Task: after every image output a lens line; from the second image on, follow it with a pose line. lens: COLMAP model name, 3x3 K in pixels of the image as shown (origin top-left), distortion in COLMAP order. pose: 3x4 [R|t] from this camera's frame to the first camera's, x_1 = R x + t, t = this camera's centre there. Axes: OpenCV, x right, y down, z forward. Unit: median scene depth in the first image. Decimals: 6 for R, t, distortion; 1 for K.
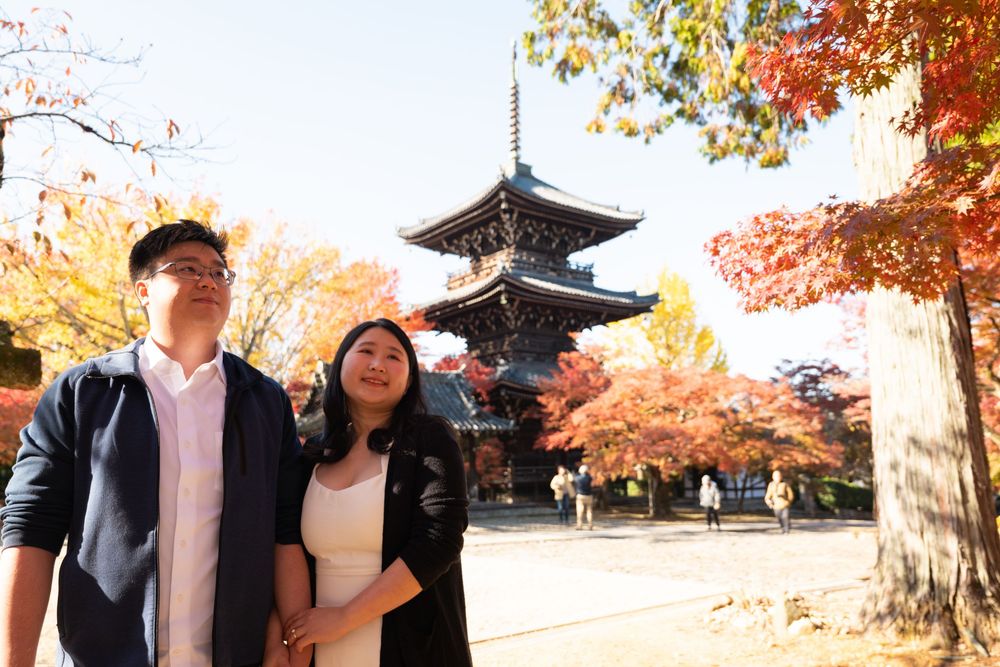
lens RADIAL K [[758.9, 0, 517.1], [0, 758.9, 332.3], [0, 0, 1]] dist [0.002047, 0.000362]
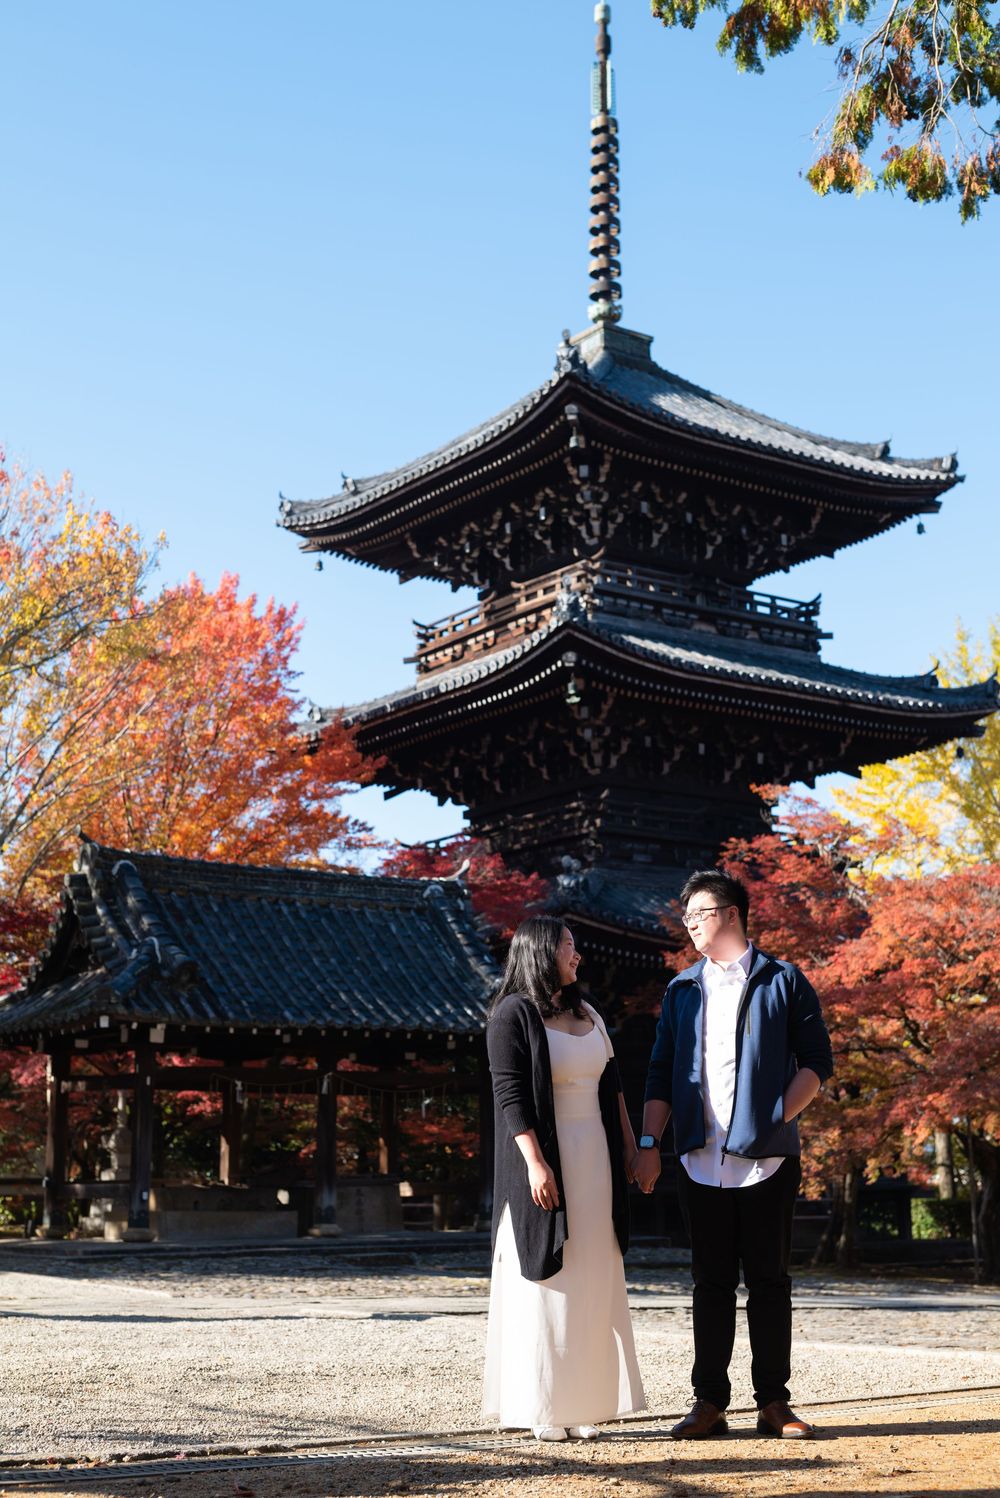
lens RADIAL K [[2095.3, 0, 500.0], [0, 2095.3, 749.0], [0, 0, 1]] dist [-0.035251, -0.091449]
pose [[0.998793, 0.005700, -0.048789, -0.003208], [-0.007204, 0.999503, -0.030690, 0.014203], [0.048590, 0.031005, 0.998337, -0.014298]]
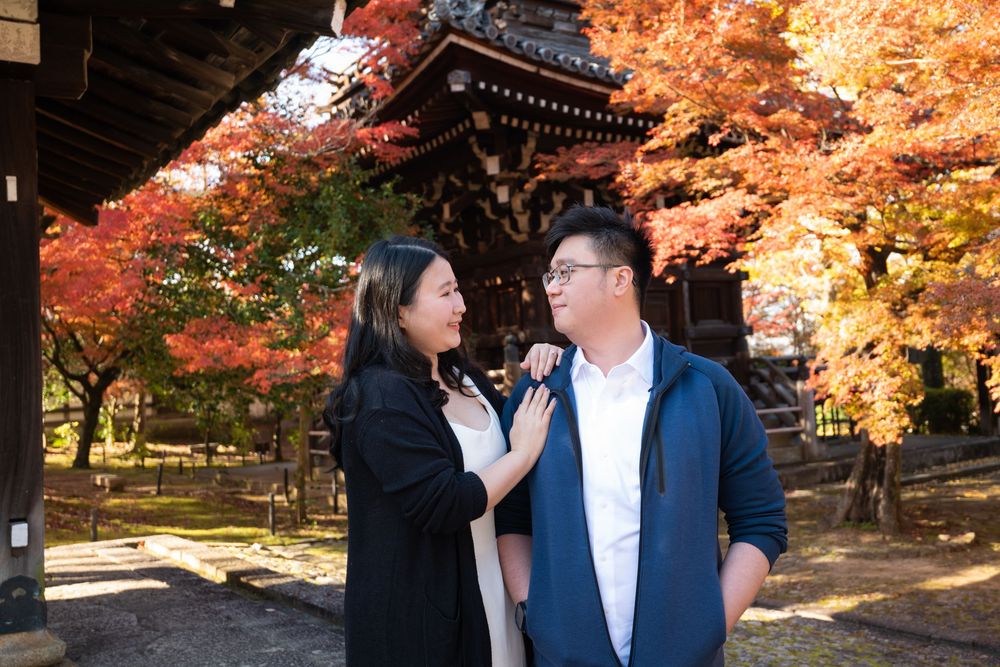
lens RADIAL K [[977.0, 0, 500.0], [0, 977.0, 333.5], [0, 0, 1]] dist [0.003922, 0.006870]
pose [[0.996630, -0.034325, -0.074503, 0.015471], [0.043673, 0.990850, 0.127703, 0.108607], [0.069438, -0.130527, 0.989010, 0.585003]]
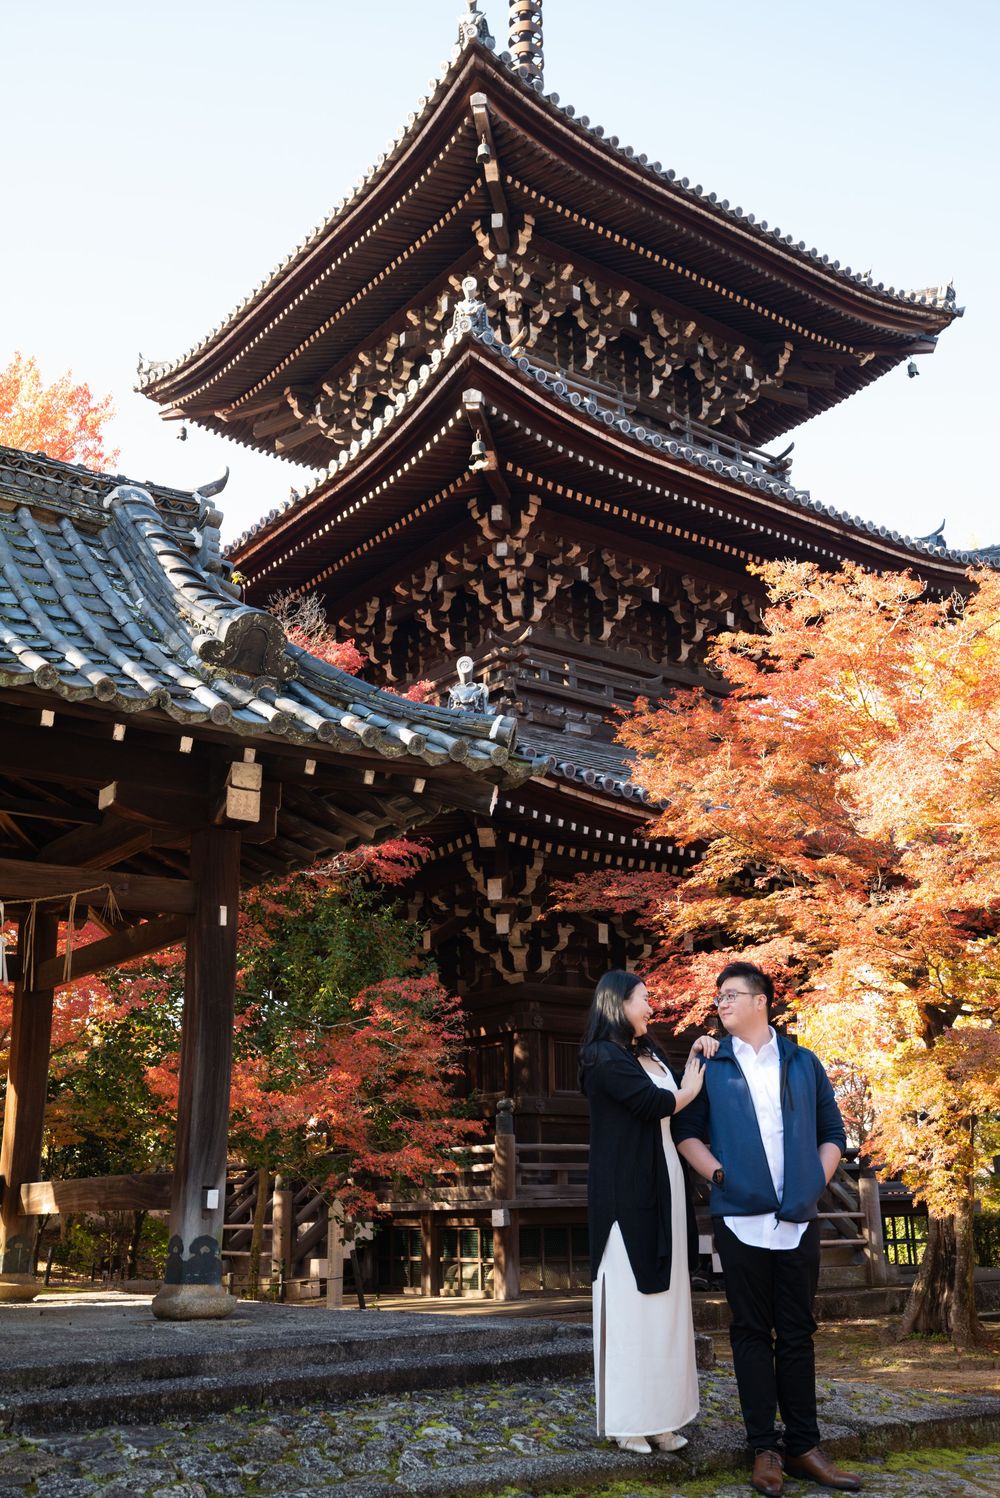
lens RADIAL K [[1463.5, 0, 500.0], [0, 1463.5, 749.0], [0, 0, 1]] dist [0.003922, 0.006870]
pose [[0.999802, 0.003432, -0.019599, -0.000732], [-0.005856, 0.992139, -0.125005, 0.106728], [0.019016, 0.125095, 0.991962, 0.497837]]
